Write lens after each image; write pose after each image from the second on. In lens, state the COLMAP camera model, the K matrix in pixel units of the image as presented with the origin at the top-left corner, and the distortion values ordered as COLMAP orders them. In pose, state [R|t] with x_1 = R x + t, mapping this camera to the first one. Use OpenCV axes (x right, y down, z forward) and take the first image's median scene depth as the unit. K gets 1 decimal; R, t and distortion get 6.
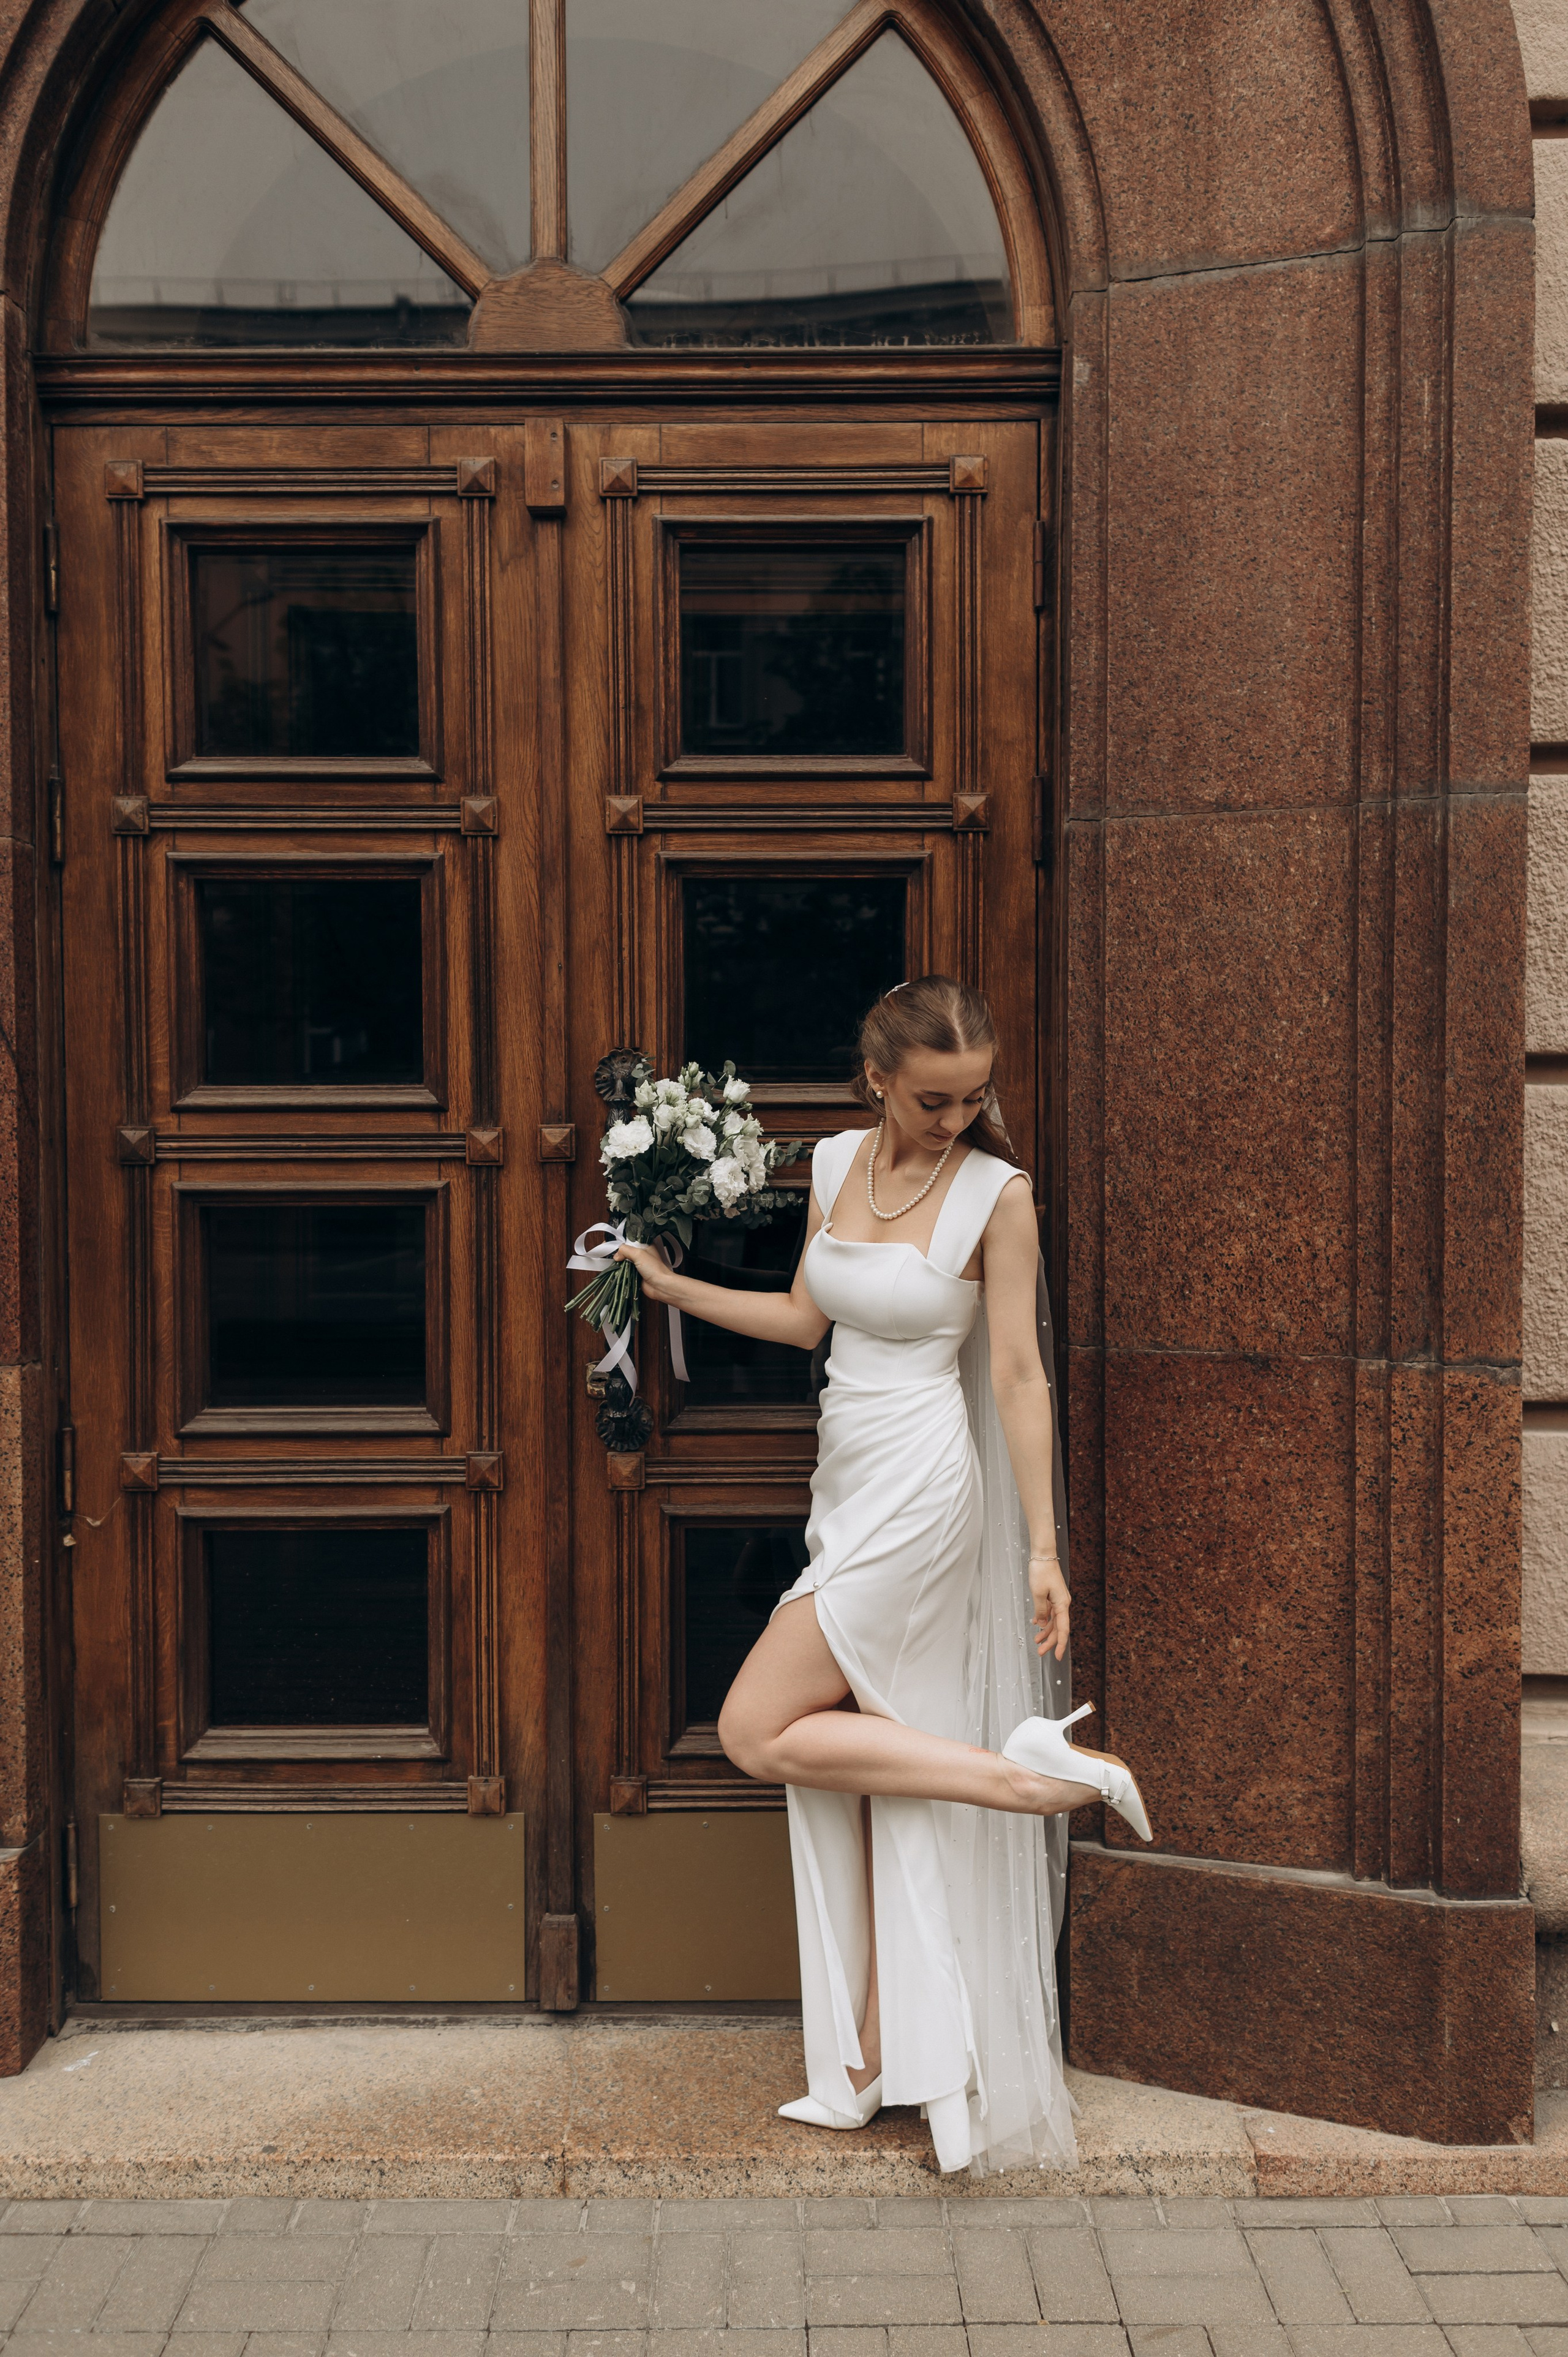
lens RADIAL K [[1884.5, 0, 788.0], [0, 1884.5, 1174.8], [0, 0, 1]] dist [0.078790, -0.121011]
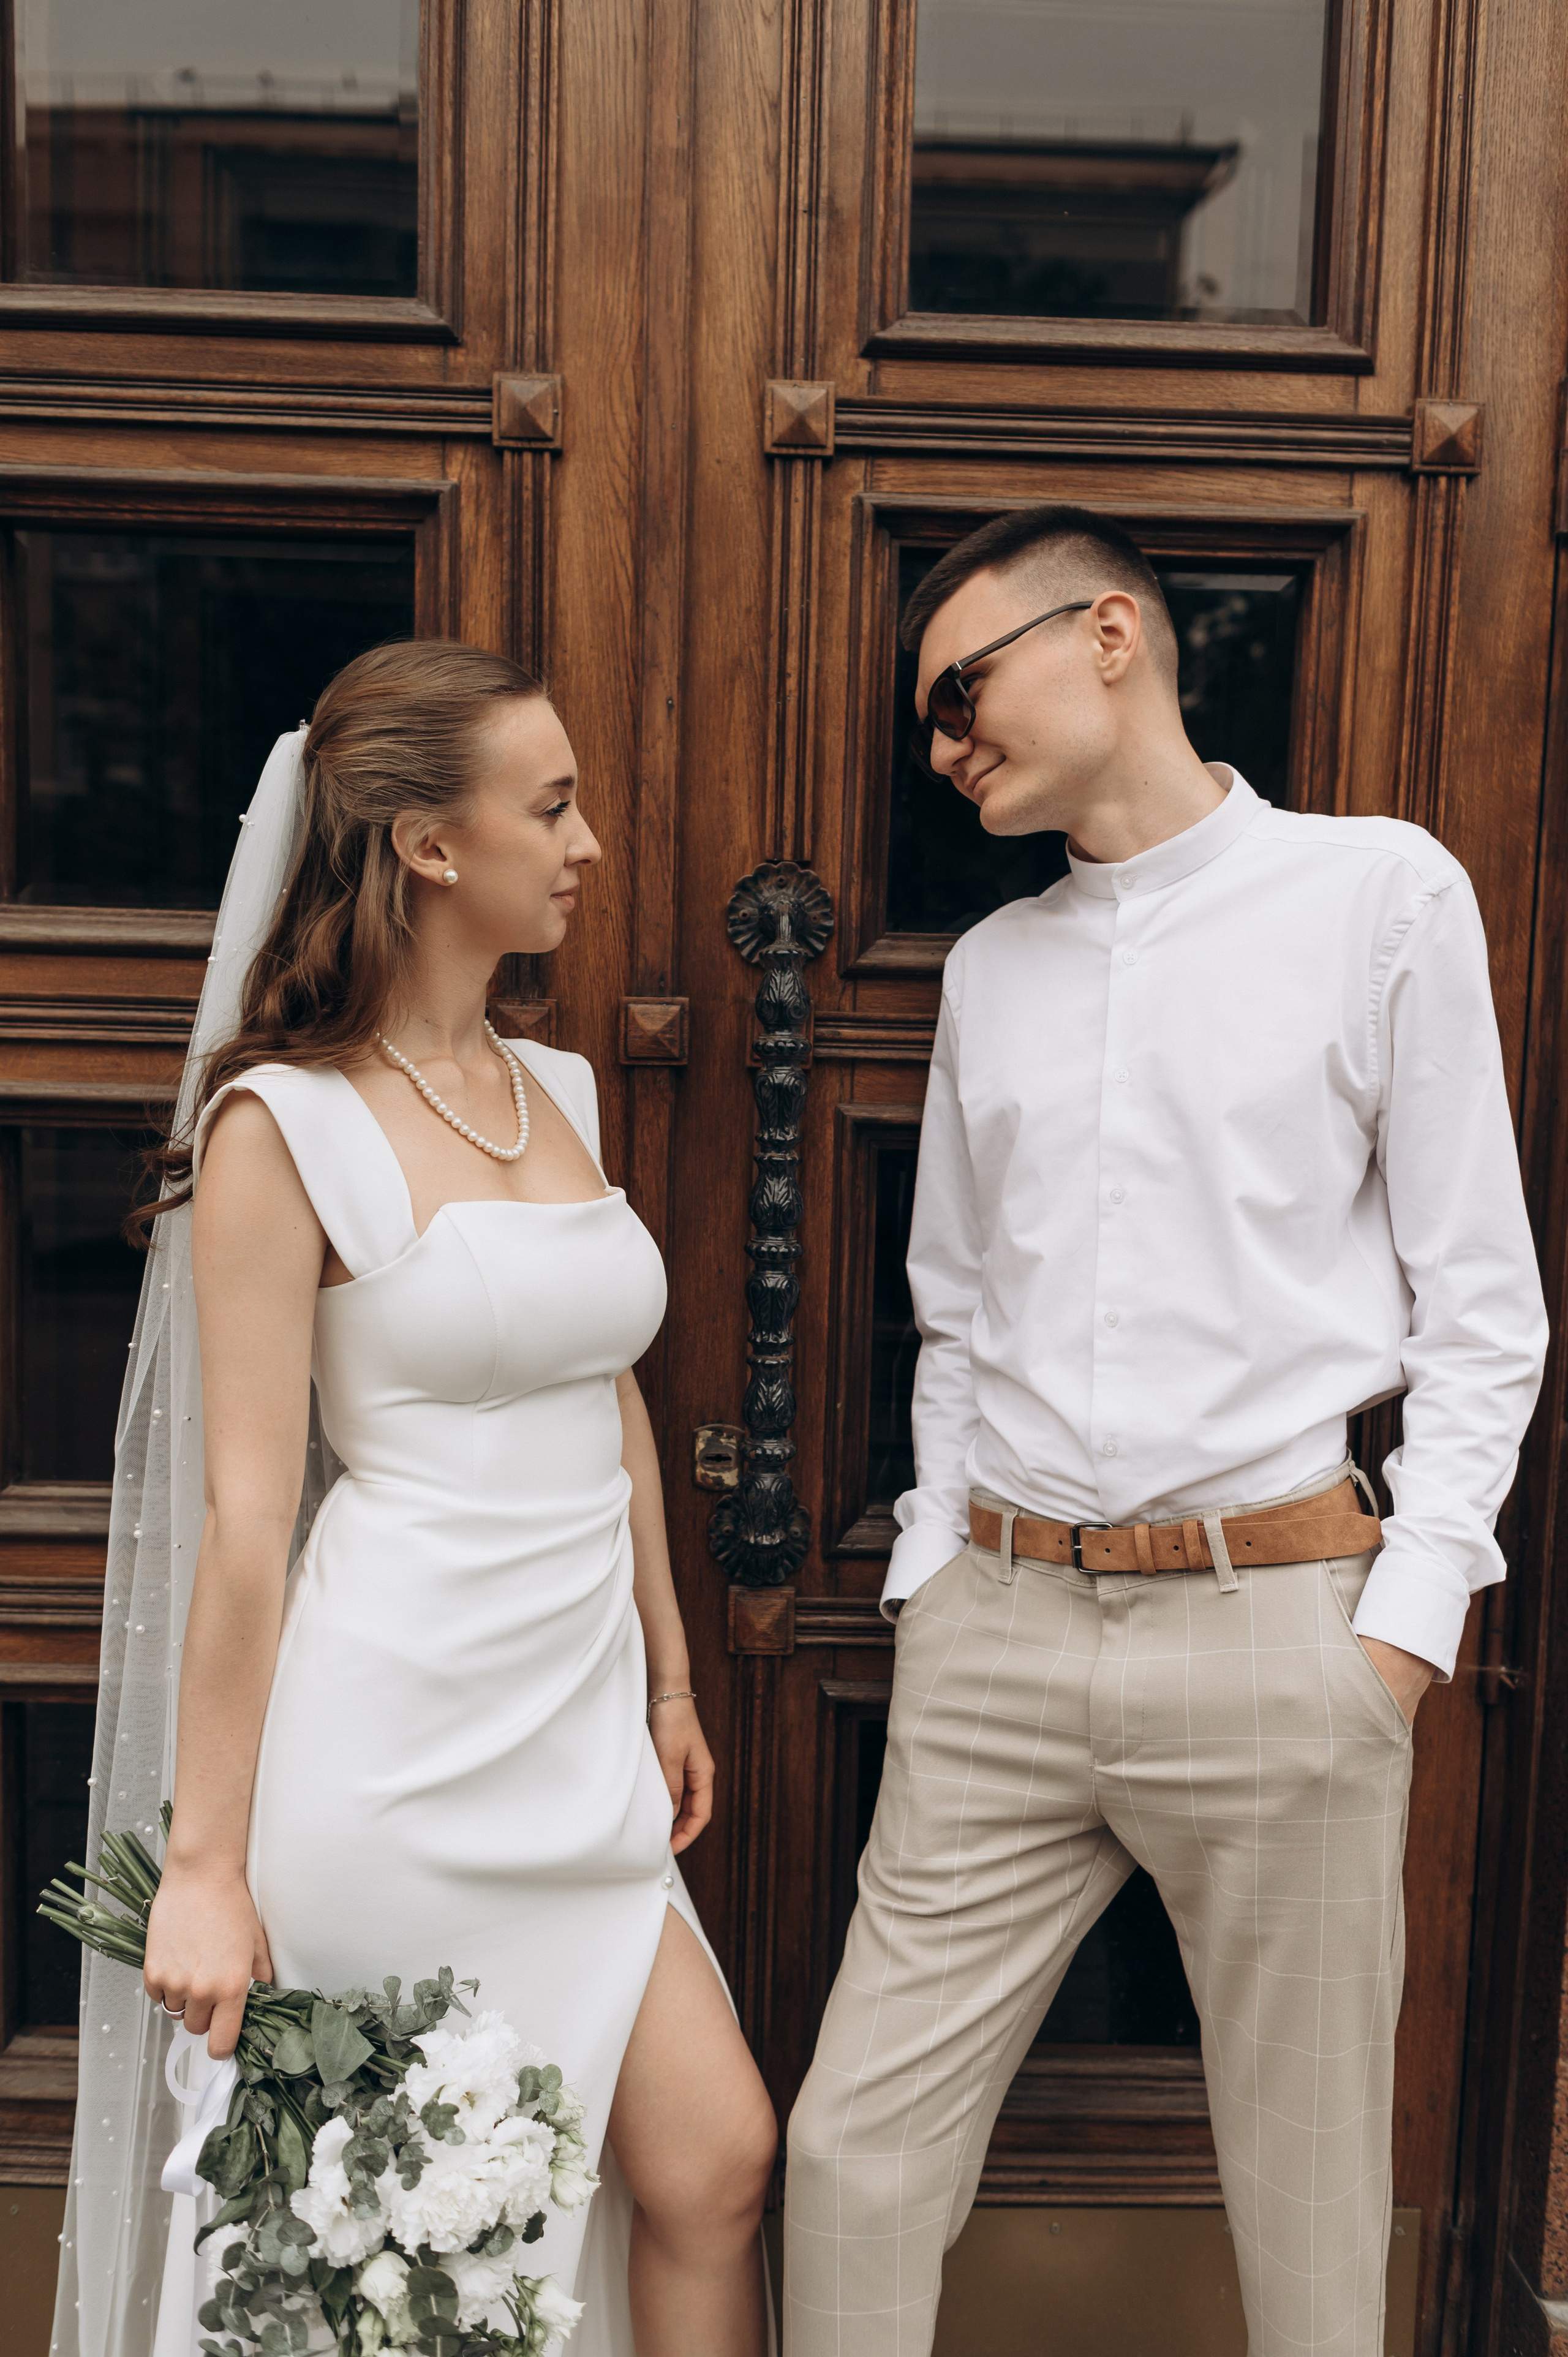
lens RADIAL K [[1884.5, 0, 787.7], [0, 1884.5, 1188.2], [0, 0, 1]] dist [0.078790, -0.121011]
pose [[0.999237, 0.030224, 0.024749, -0.096578], [-0.031570, 0.997936, 0.055922, -0.003199], [-0.023008, -0.056661, 0.998128, 0.450218]]
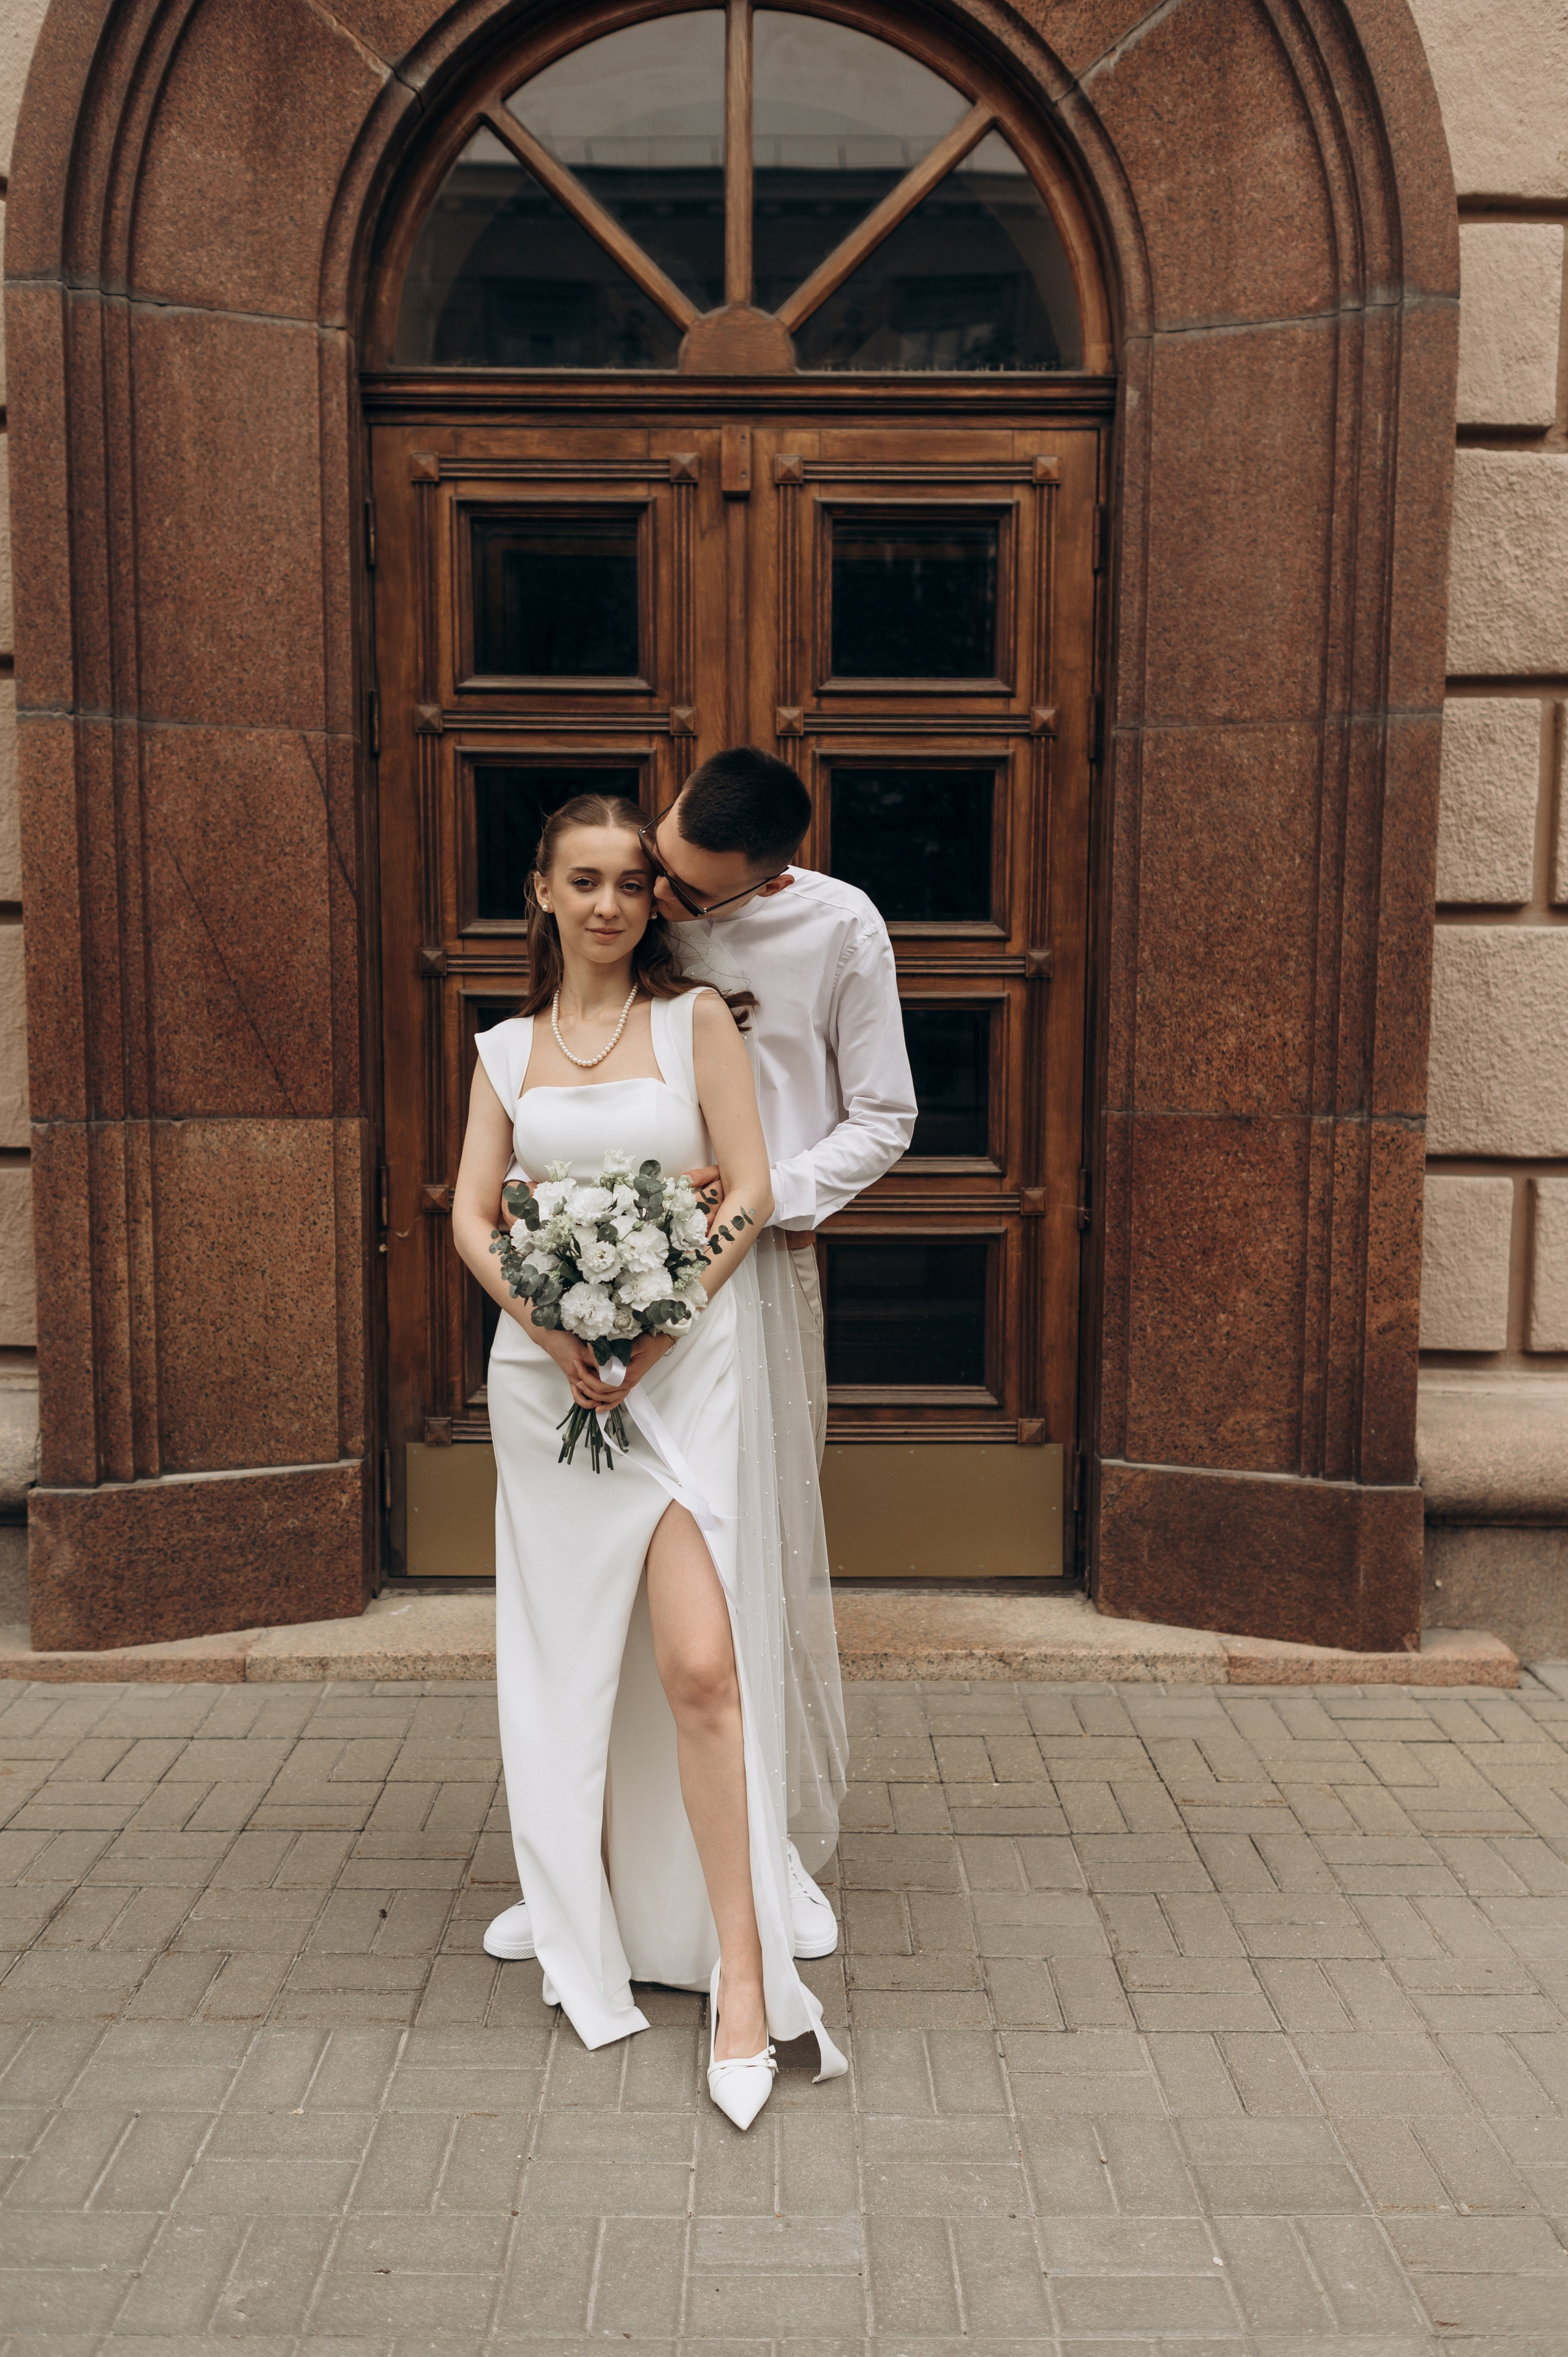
lens RADIAL K [[1884.5, 0, 794.7], [0, 1884.5, 1182.7], [0, 0, 1]] dist [0.078790, -0.121011]
pose [[0.999917, 0.008283, 0.009866, -0.093669], [-0.008861, 0.998155, 0.060059, 0.060076], [-0.009350, -0.060142, 0.998146, -0.384361]]
